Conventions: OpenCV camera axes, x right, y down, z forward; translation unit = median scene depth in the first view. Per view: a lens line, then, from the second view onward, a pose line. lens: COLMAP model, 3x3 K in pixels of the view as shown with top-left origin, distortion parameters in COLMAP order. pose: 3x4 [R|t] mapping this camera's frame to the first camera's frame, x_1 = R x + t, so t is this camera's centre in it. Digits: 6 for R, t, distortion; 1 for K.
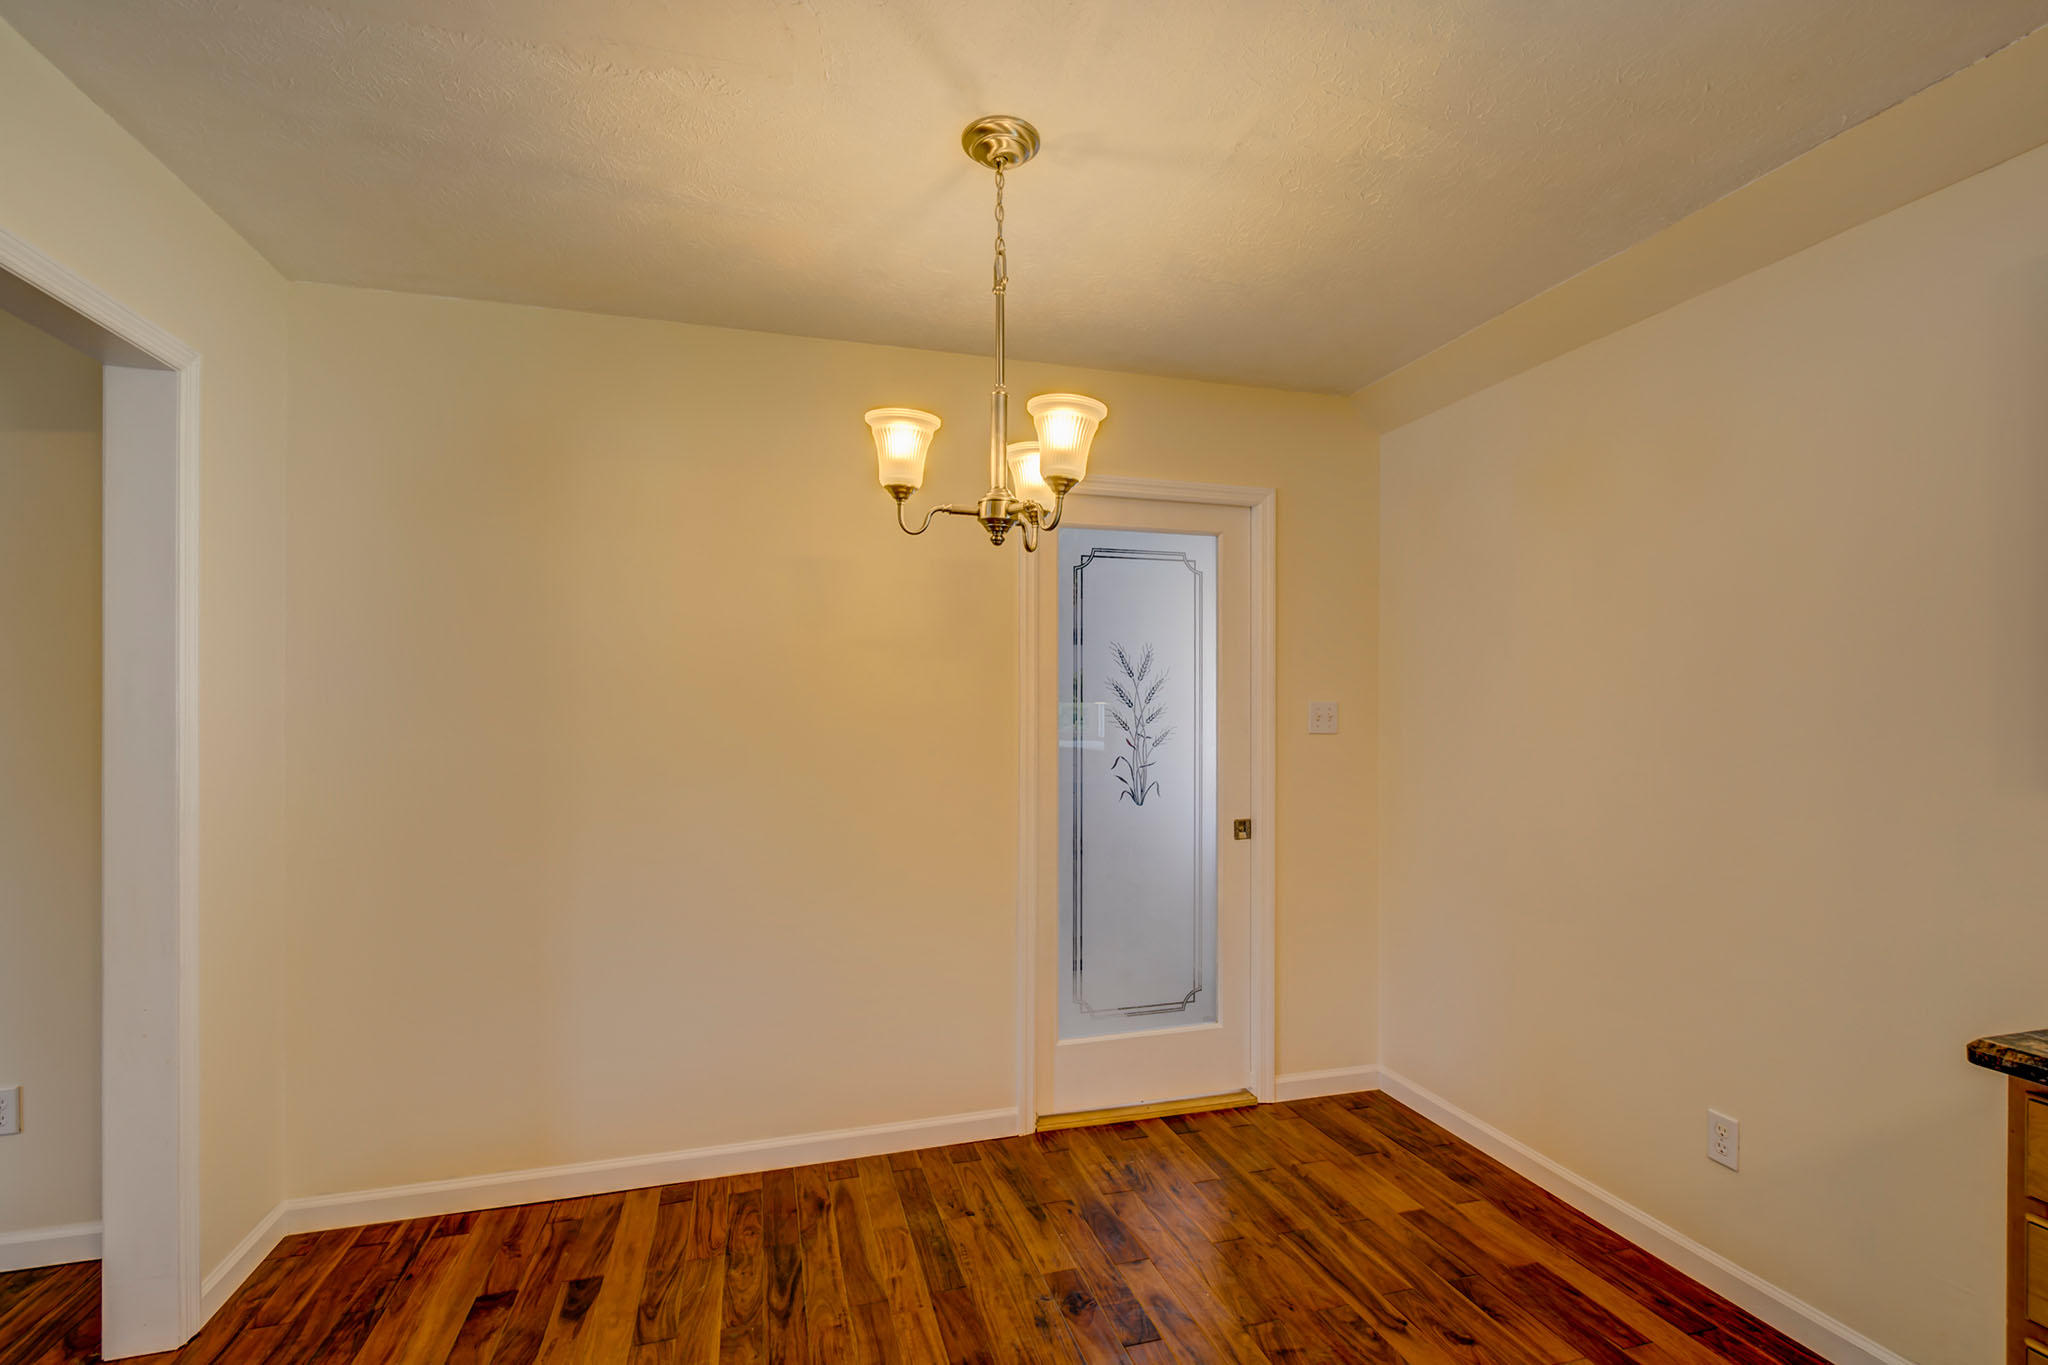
lens RADIAL K [[935.1, 0, 1024.6], [0, 935.1, 705.1], [0, 0, 1]] dist [-0.002239, -0.000217]
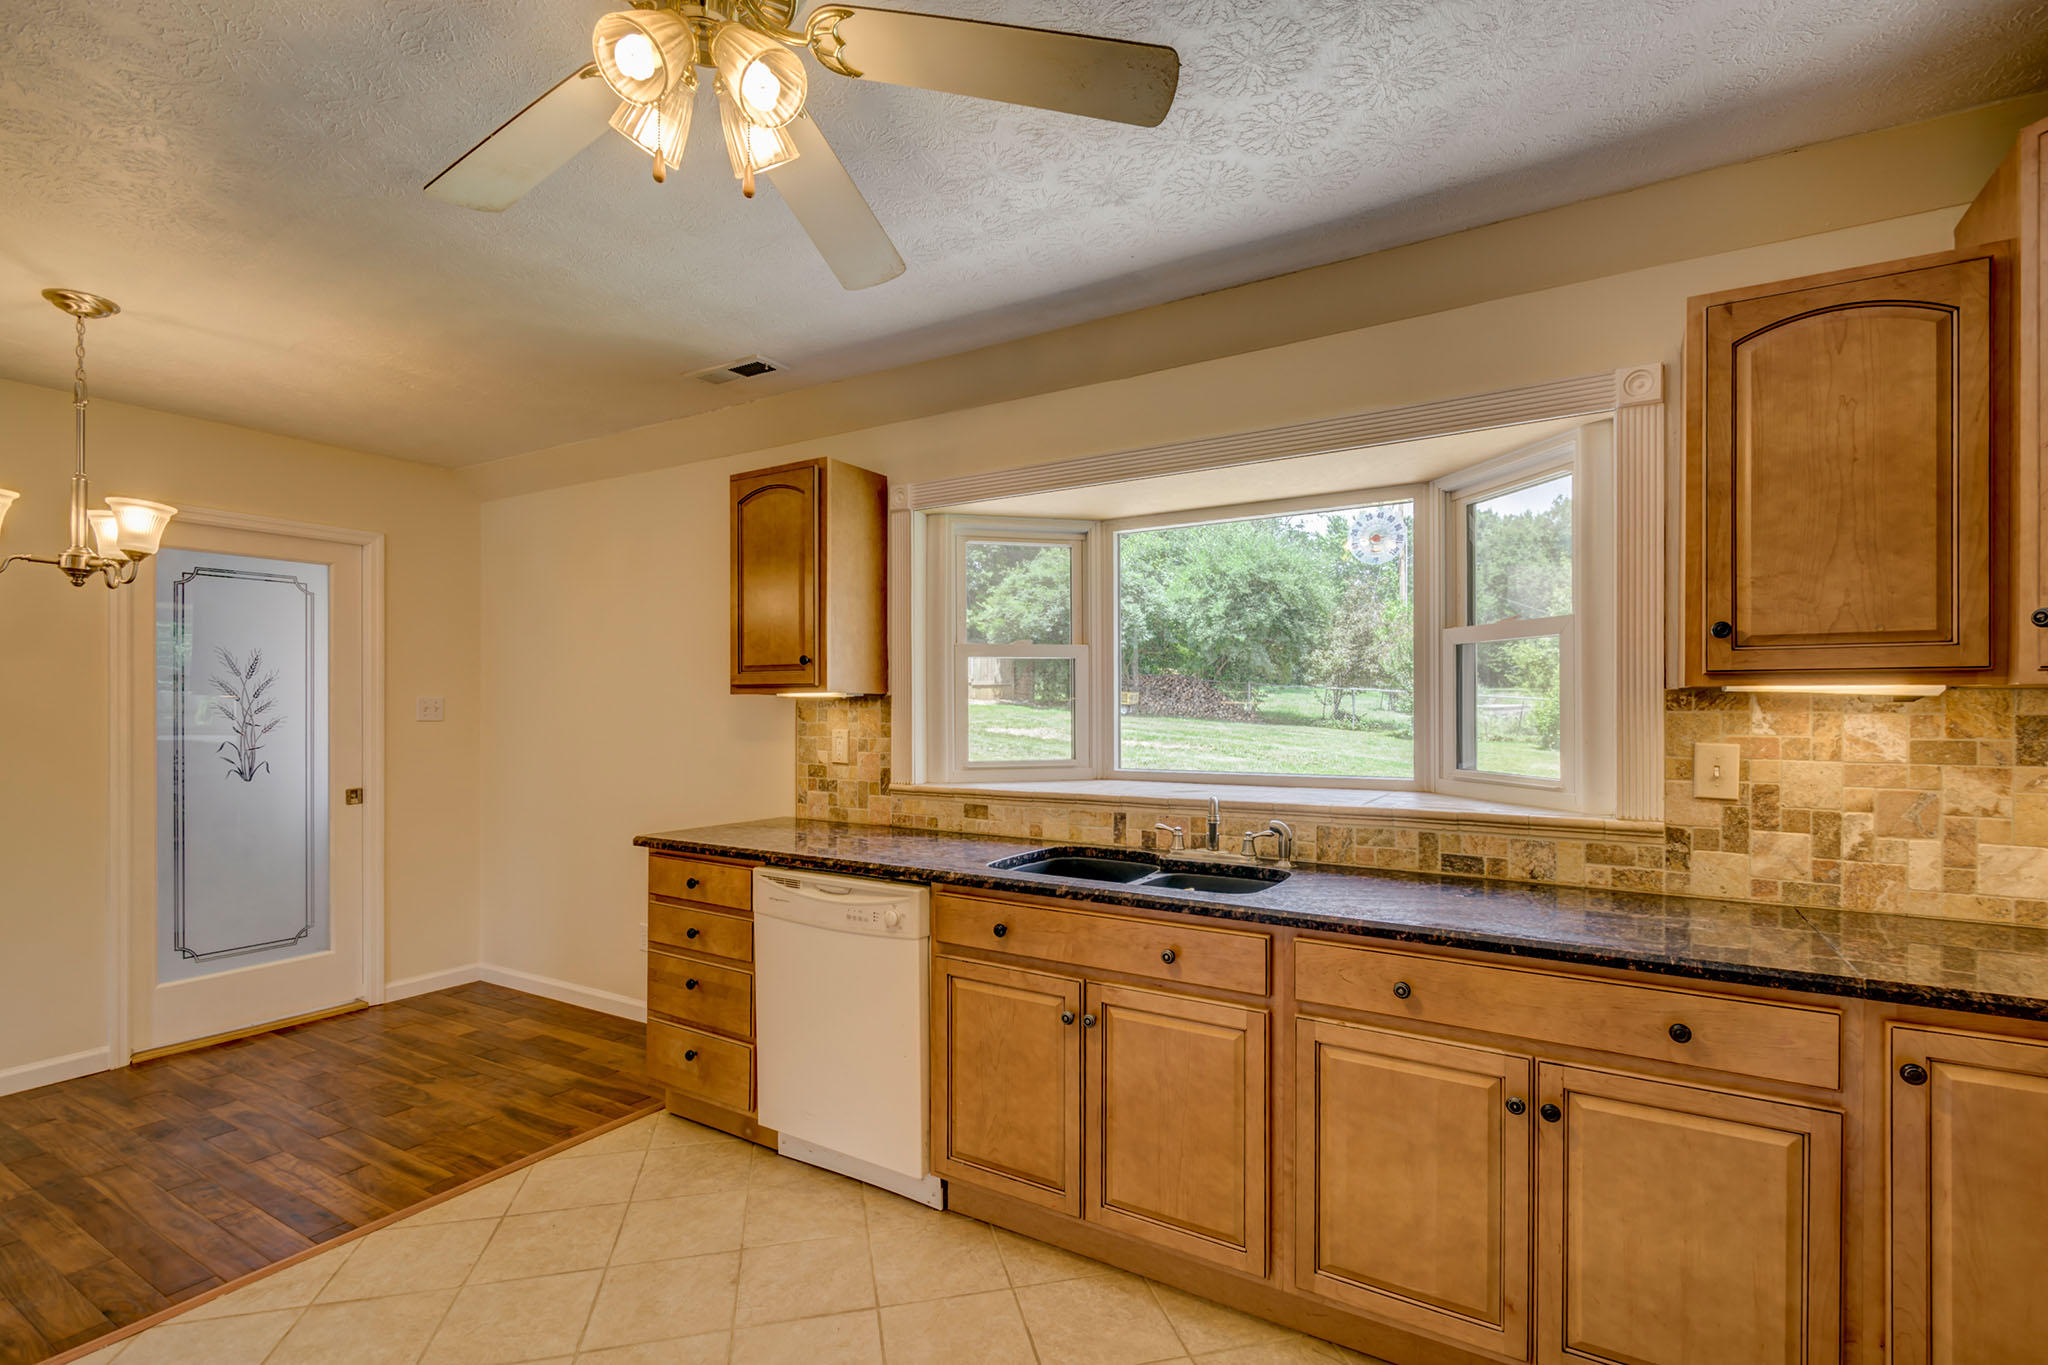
lens RADIAL K [[935.1, 0, 1024.6], [0, 935.1, 705.1], [0, 0, 1]] dist [-0.002239, -0.000217]
pose [[0.729163, -0.002231, 0.684336, 0.033325], [-0.002404, 0.999980, 0.005822, -0.001896], [-0.684336, -0.005891, 0.729143, -0.683466]]
